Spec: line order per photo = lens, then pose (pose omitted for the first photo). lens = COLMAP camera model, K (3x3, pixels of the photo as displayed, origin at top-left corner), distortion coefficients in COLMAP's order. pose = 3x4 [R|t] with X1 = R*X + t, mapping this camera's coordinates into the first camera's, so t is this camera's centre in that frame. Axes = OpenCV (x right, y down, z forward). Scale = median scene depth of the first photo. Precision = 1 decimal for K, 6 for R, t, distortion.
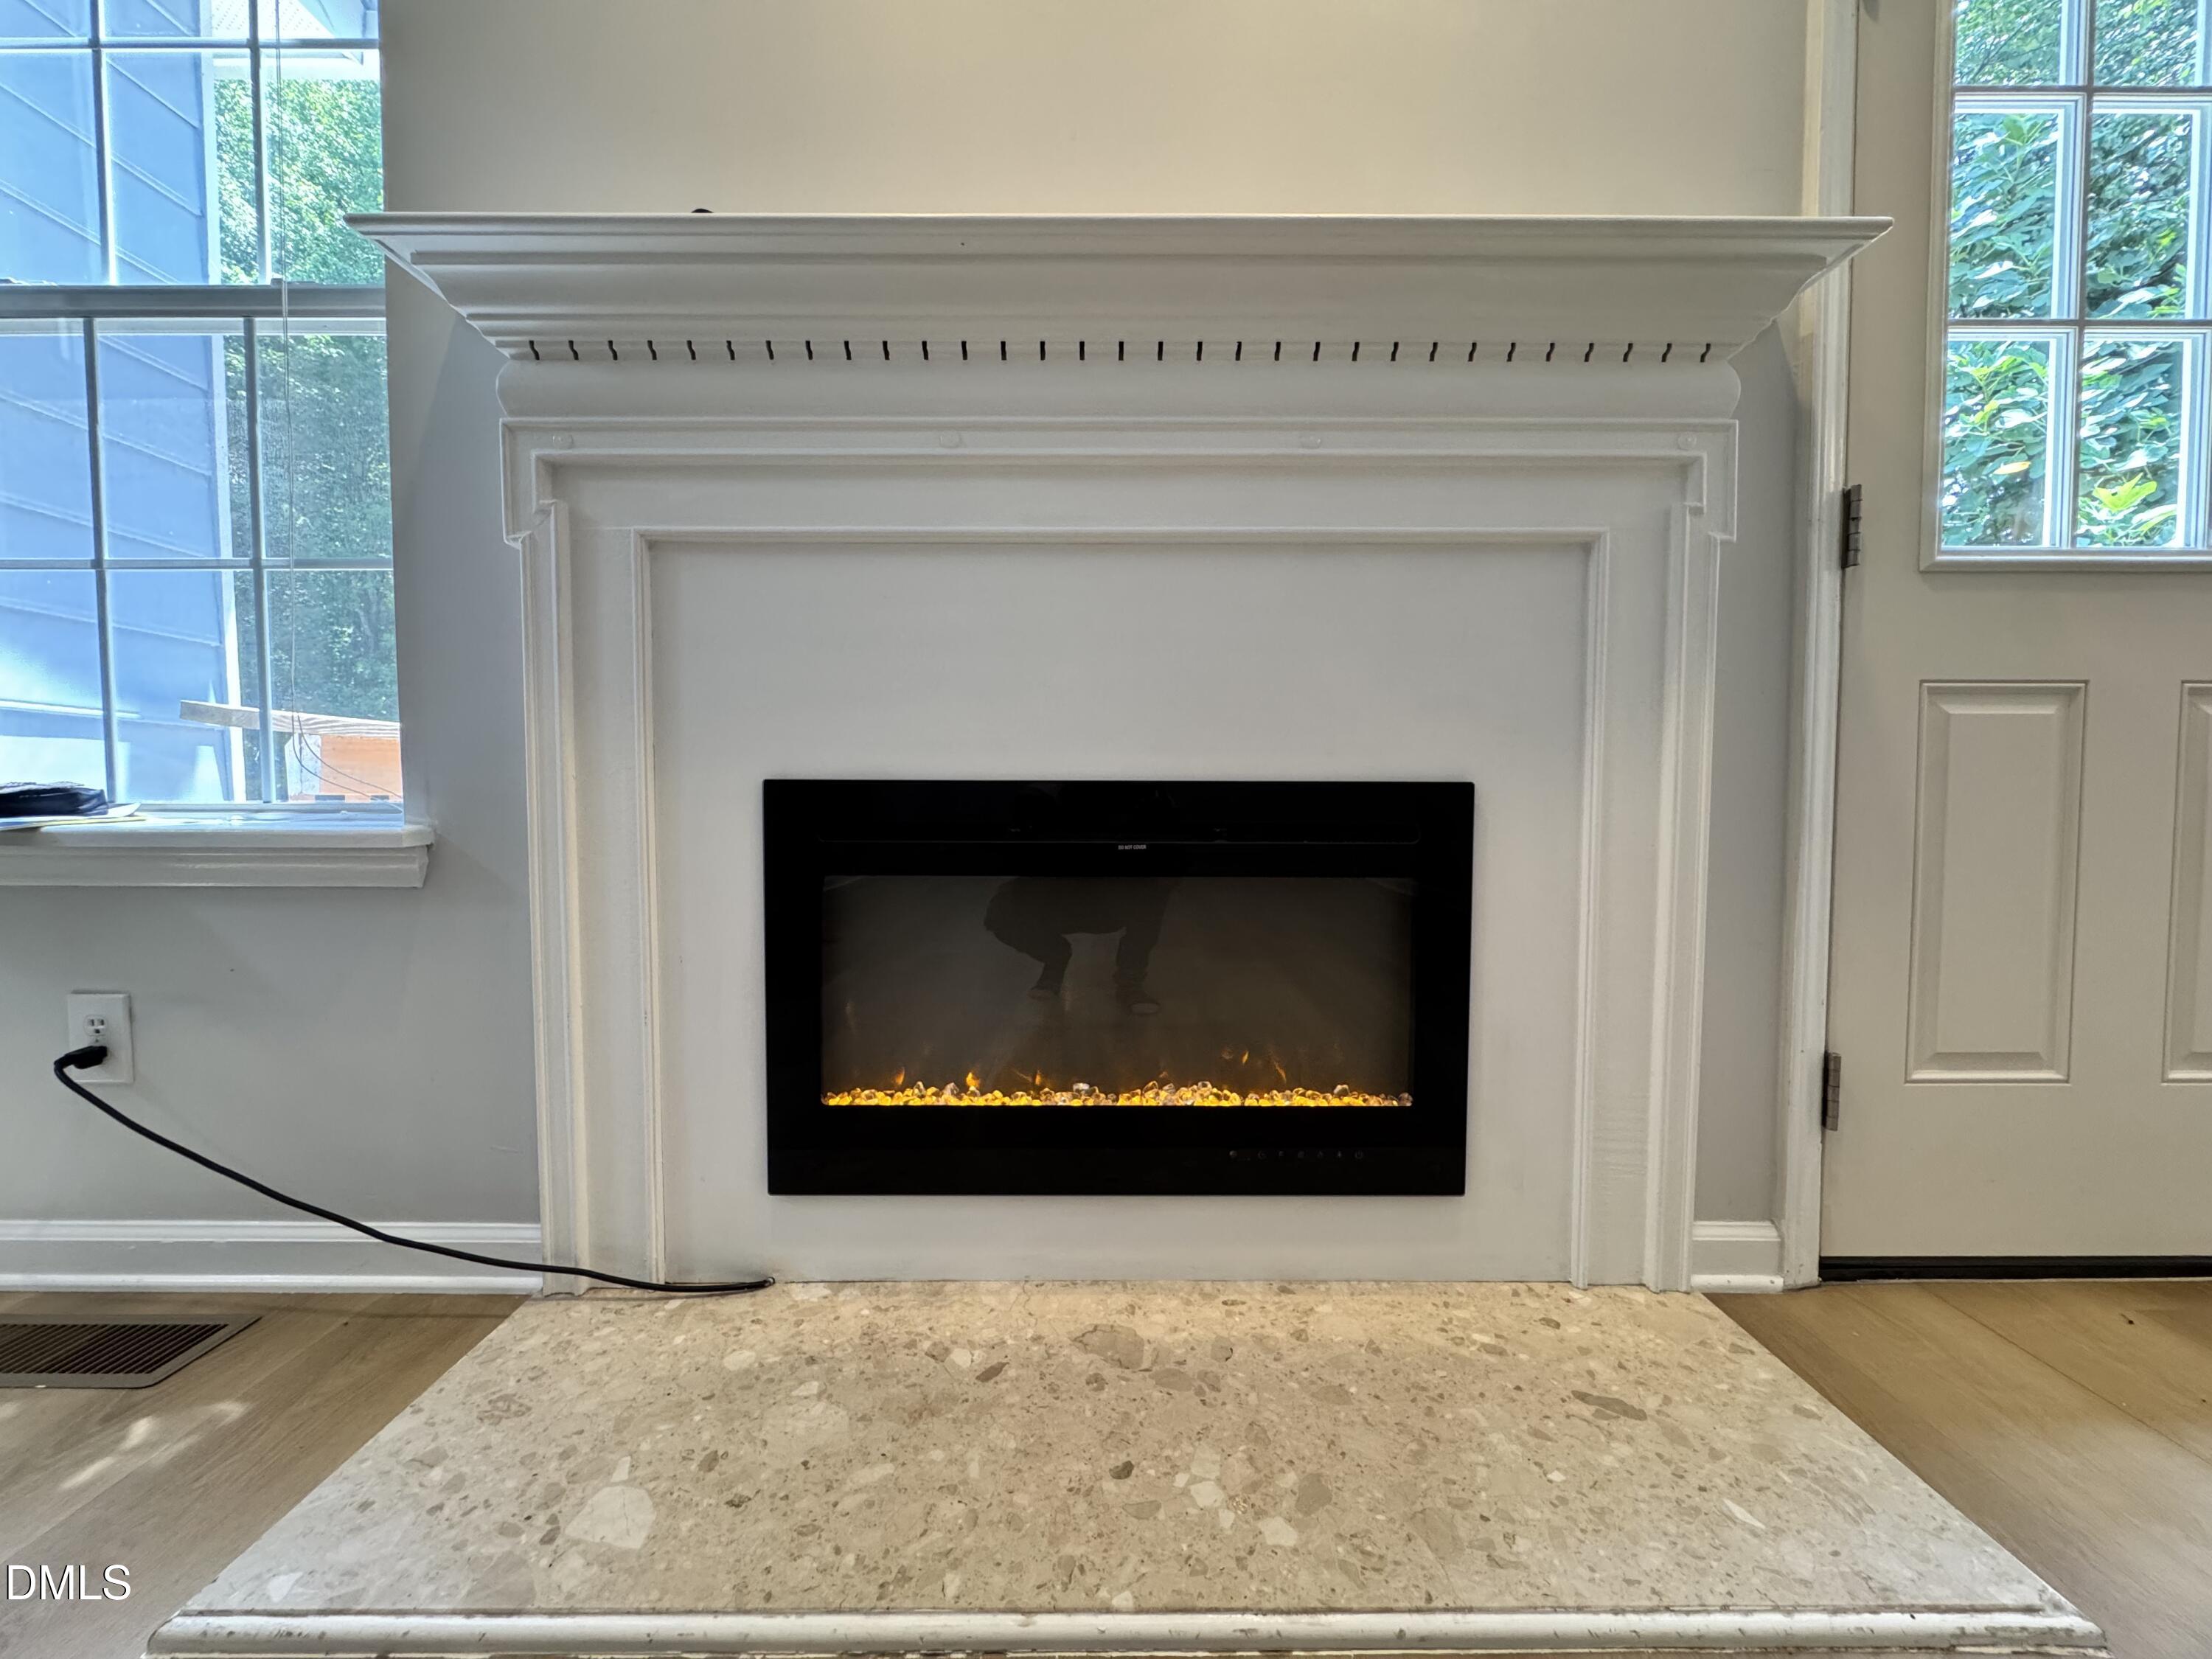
lens RADIAL K [[885.4, 0, 1104.4], [0, 885.4, 824.5], [0, 0, 1]] dist [0.000285, -0.000488]
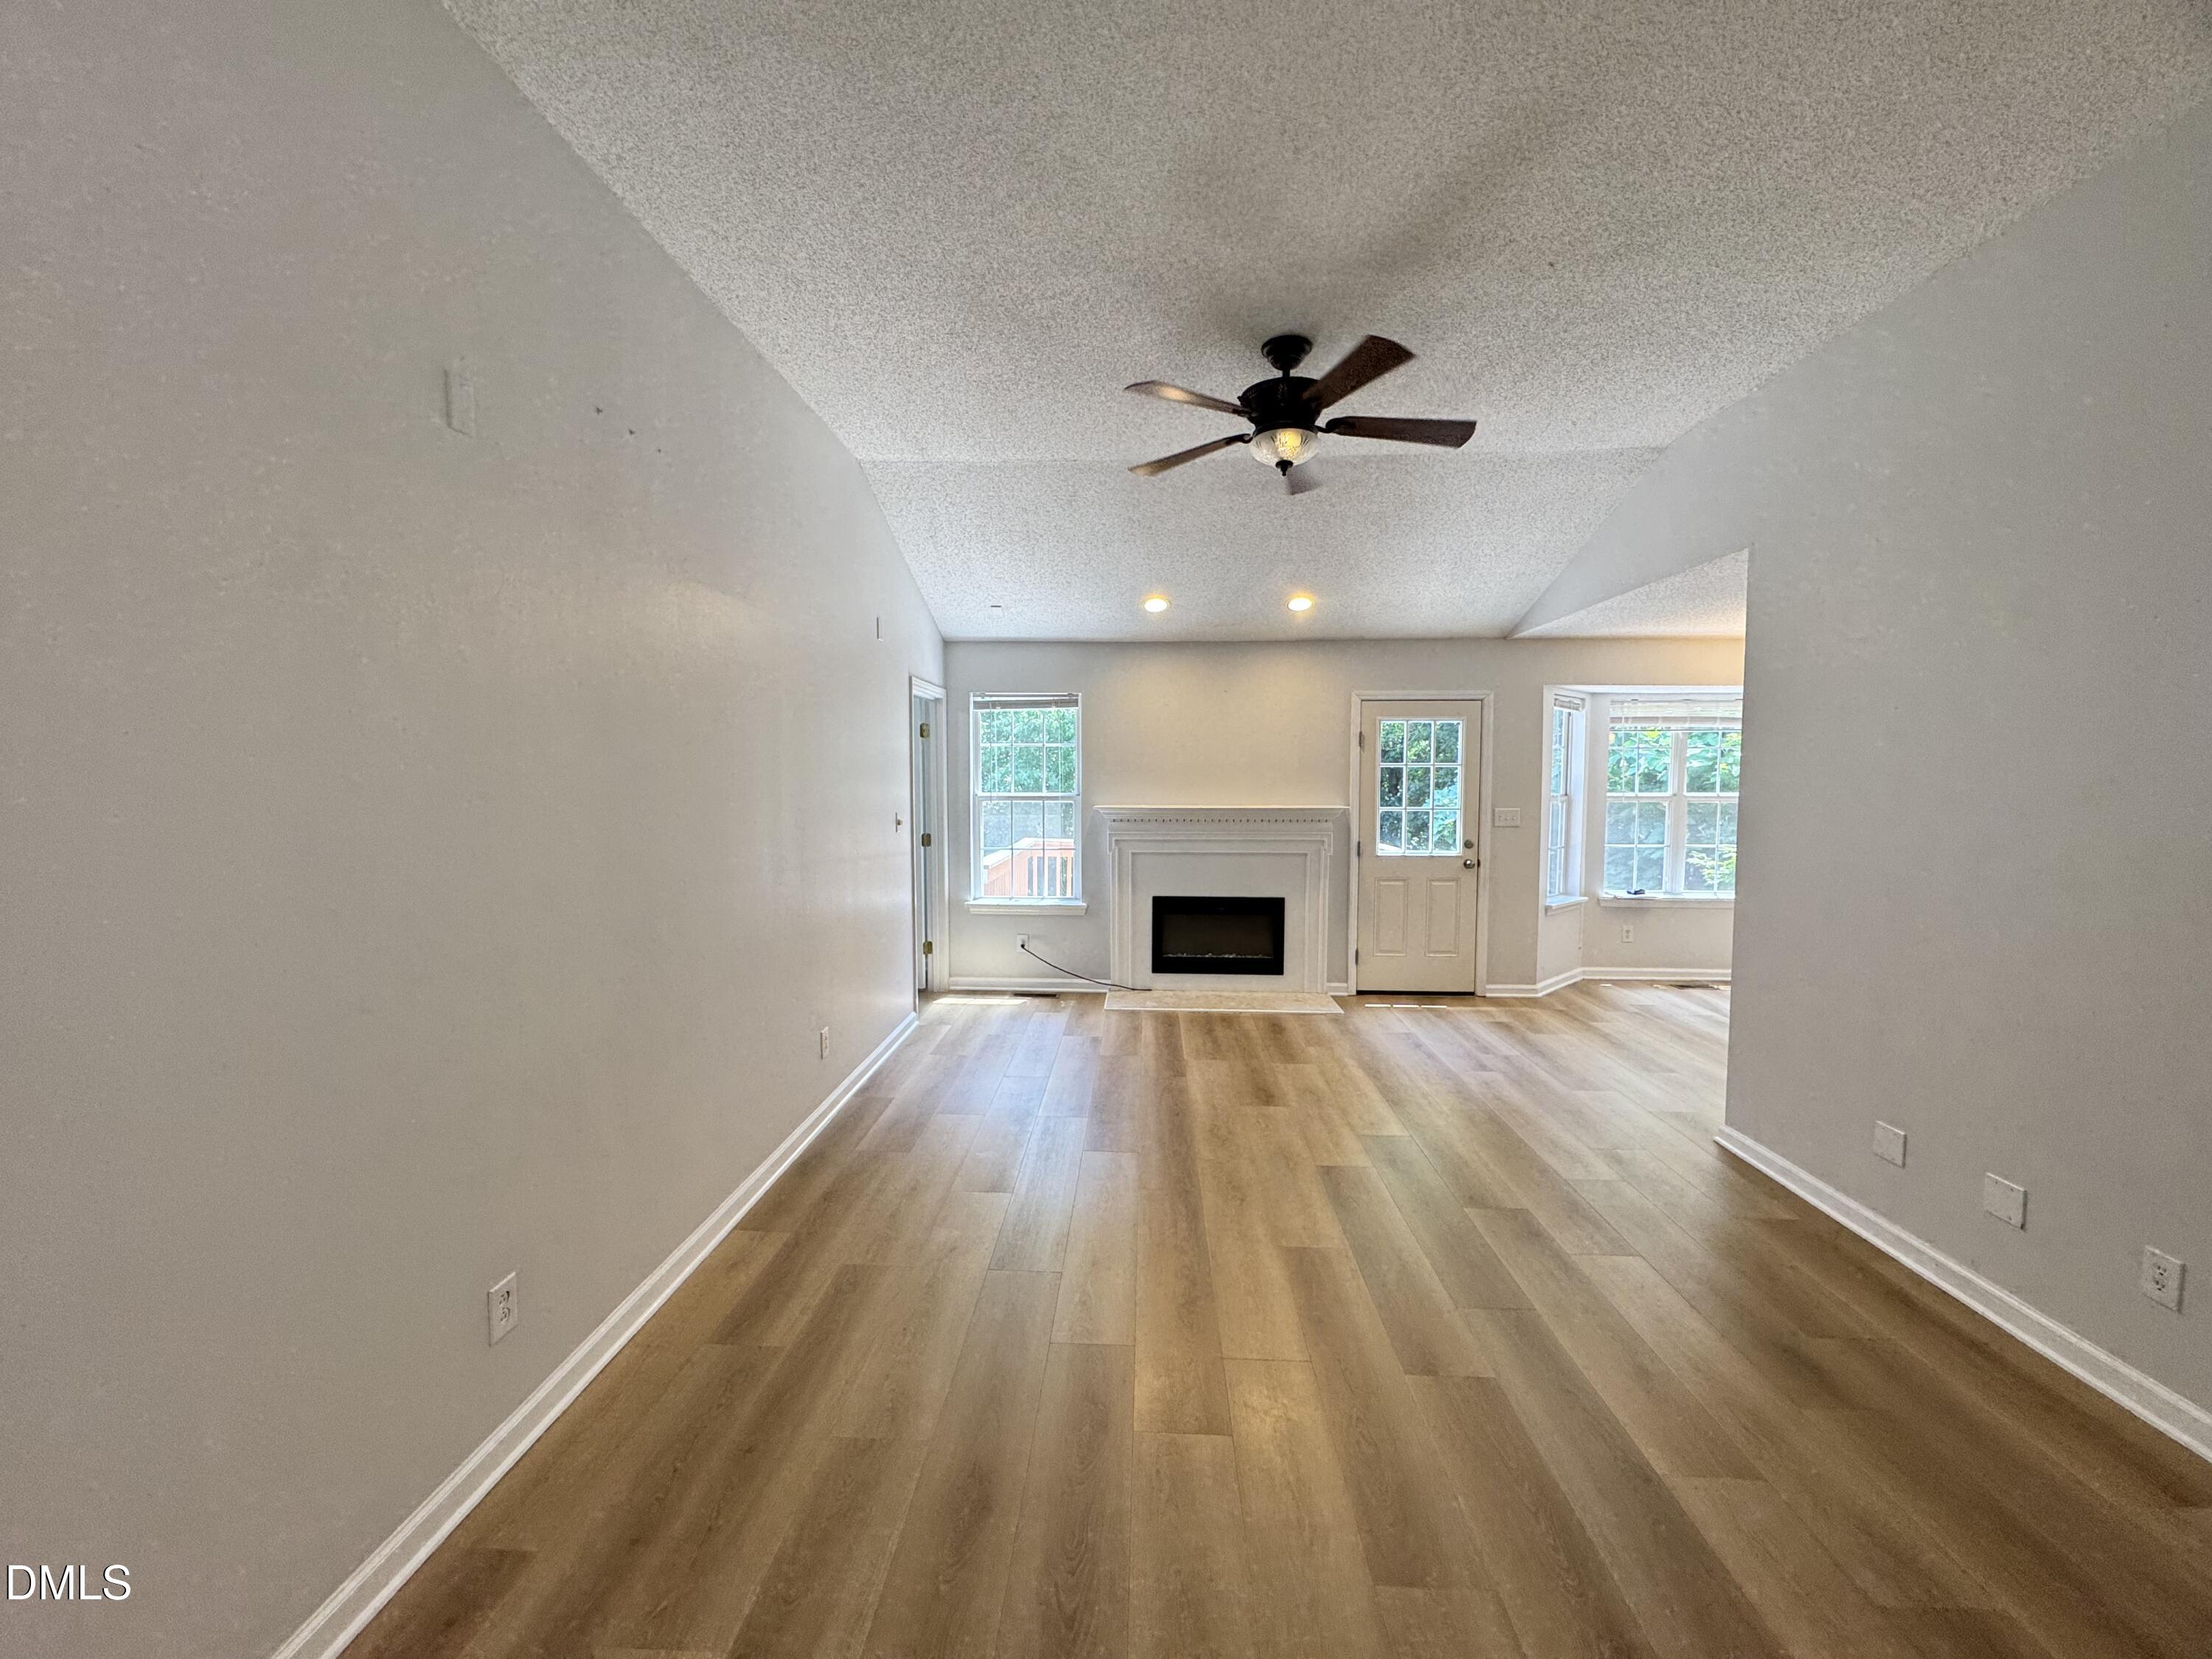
lens RADIAL K [[885.4, 0, 1113.7], [0, 885.4, 831.4], [0, 0, 1]] dist [0.000285, -0.000488]
pose [[0.999400, 0.004866, -0.034292, -0.433128], [-0.004164, 0.999781, 0.020507, -0.550807], [0.034384, -0.020352, 0.999201, -4.356390]]
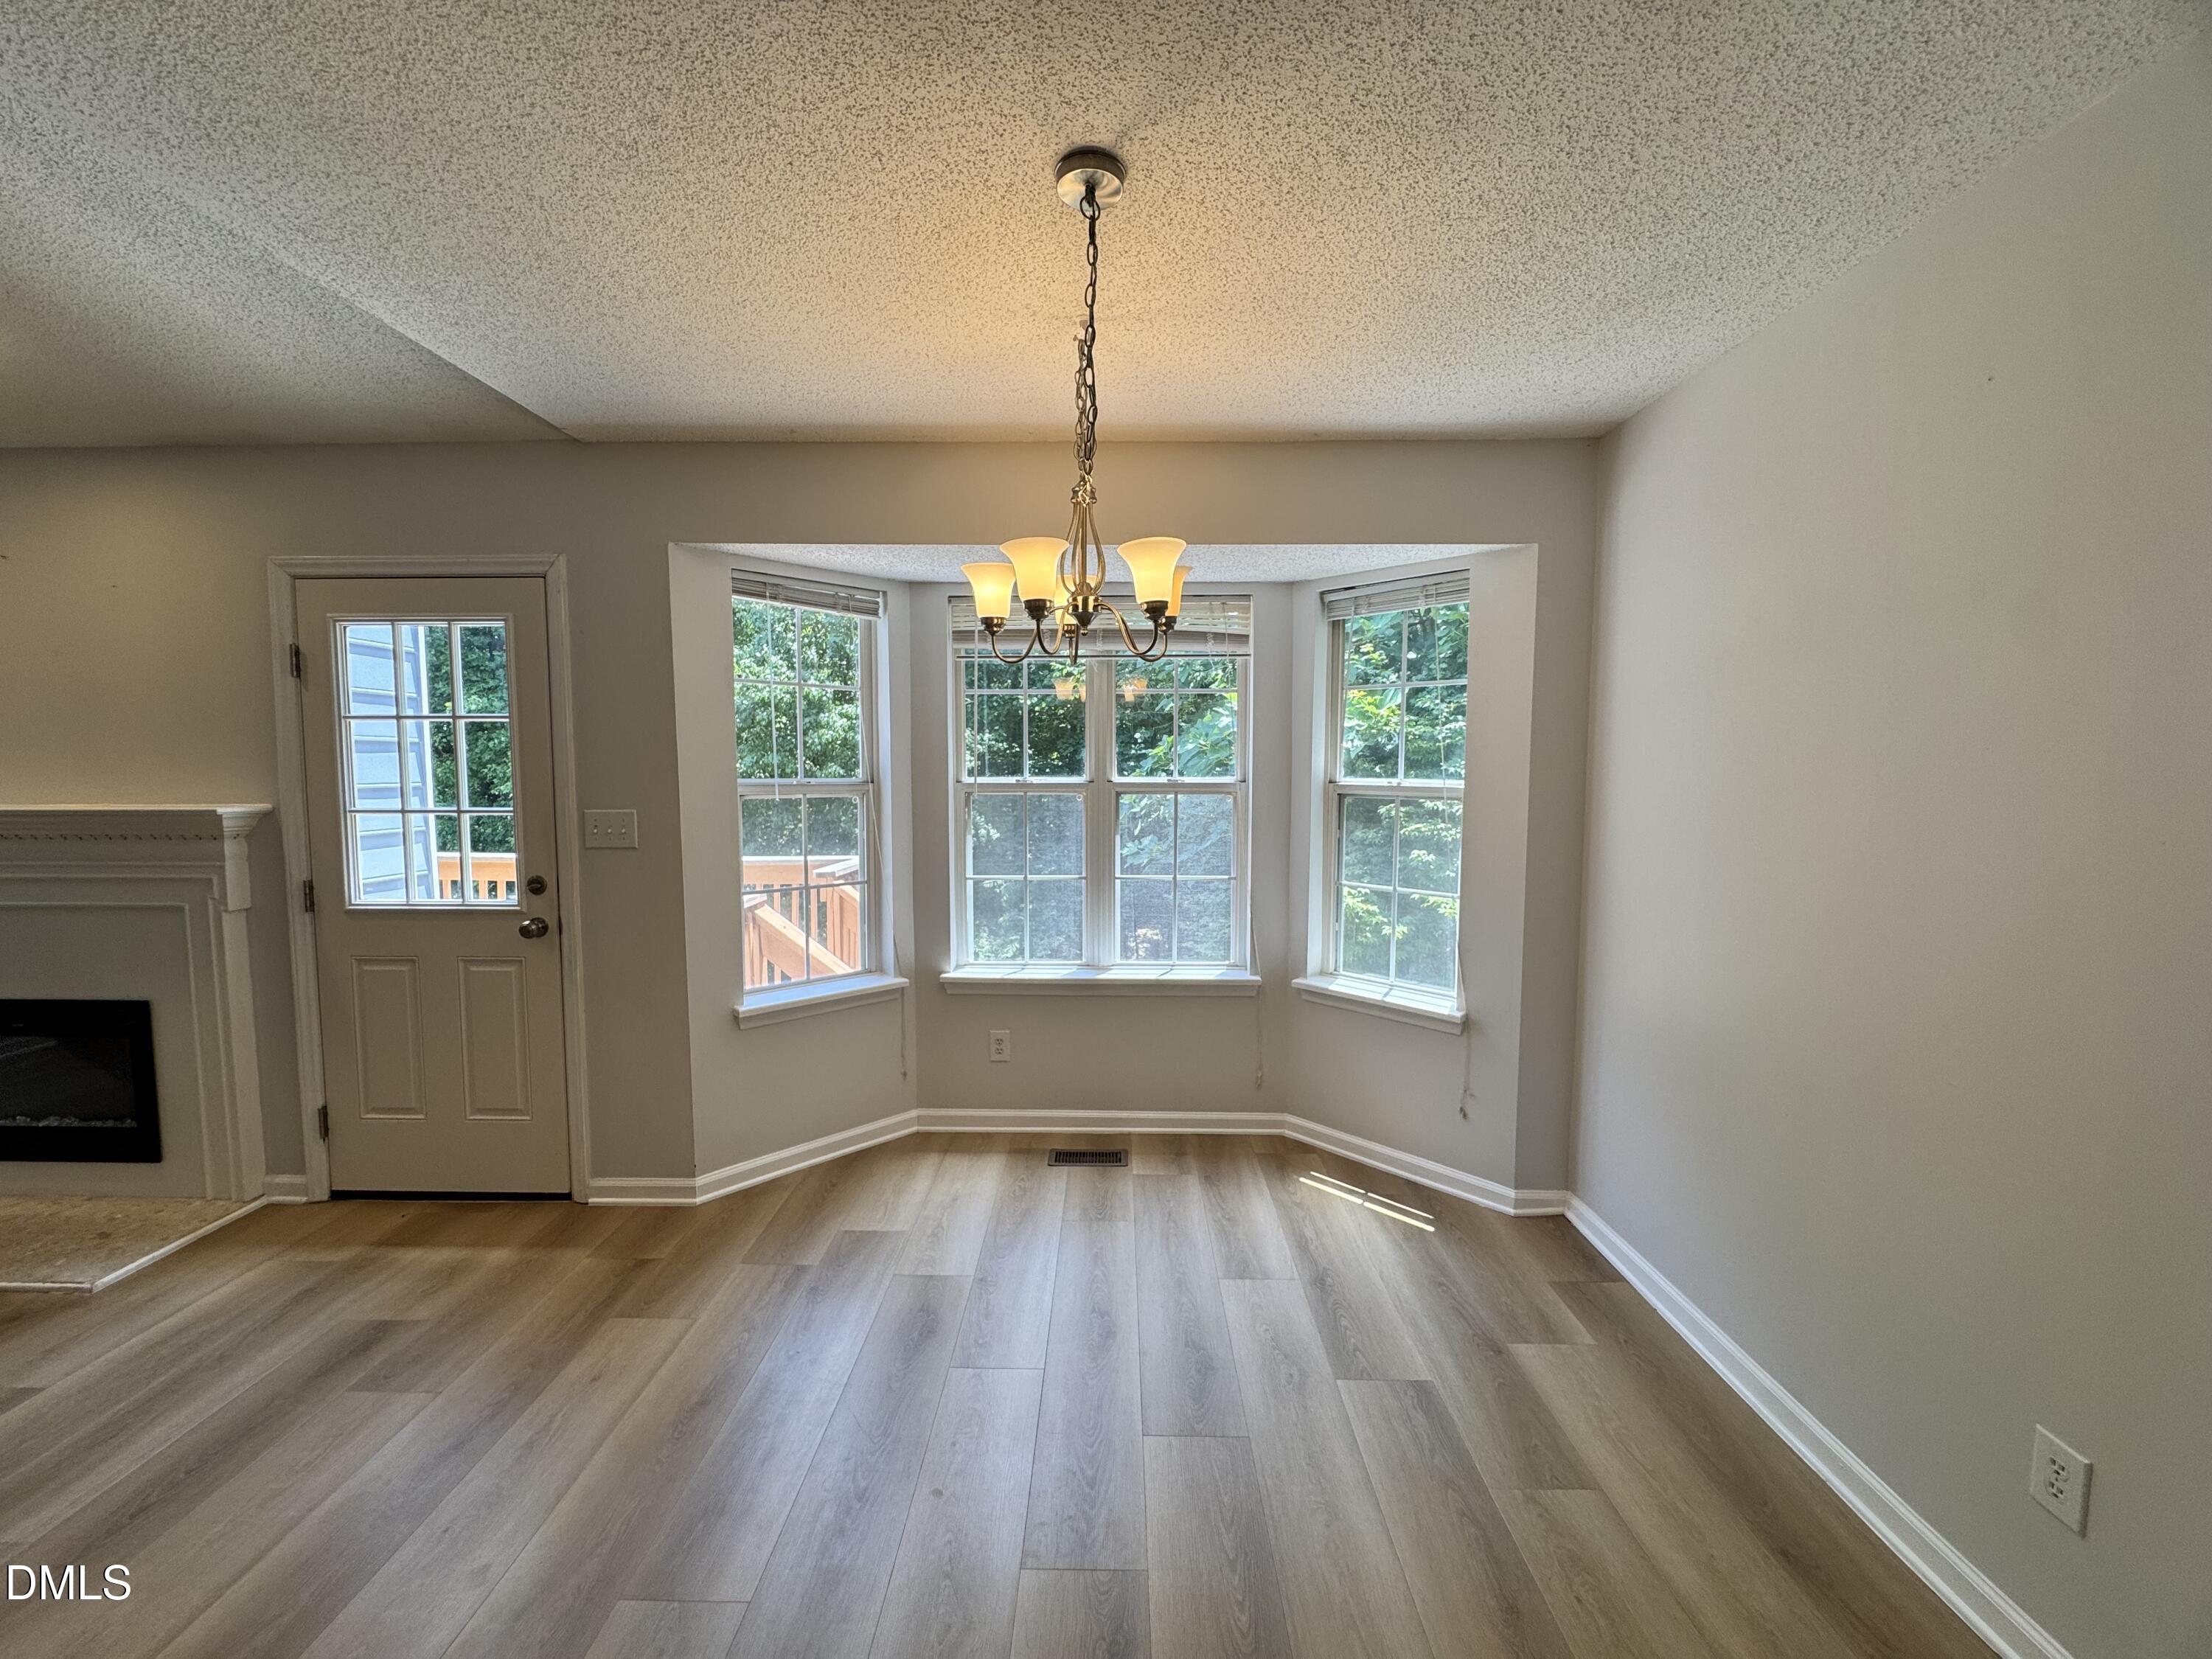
lens RADIAL K [[885.4, 0, 1102.9], [0, 885.4, 825.7], [0, 0, 1]] dist [0.000285, -0.000488]
pose [[0.999774, 0.003207, -0.021030, 3.175281], [-0.002575, 0.999546, 0.030008, -0.624073], [0.021117, -0.029947, 0.999328, -1.434155]]
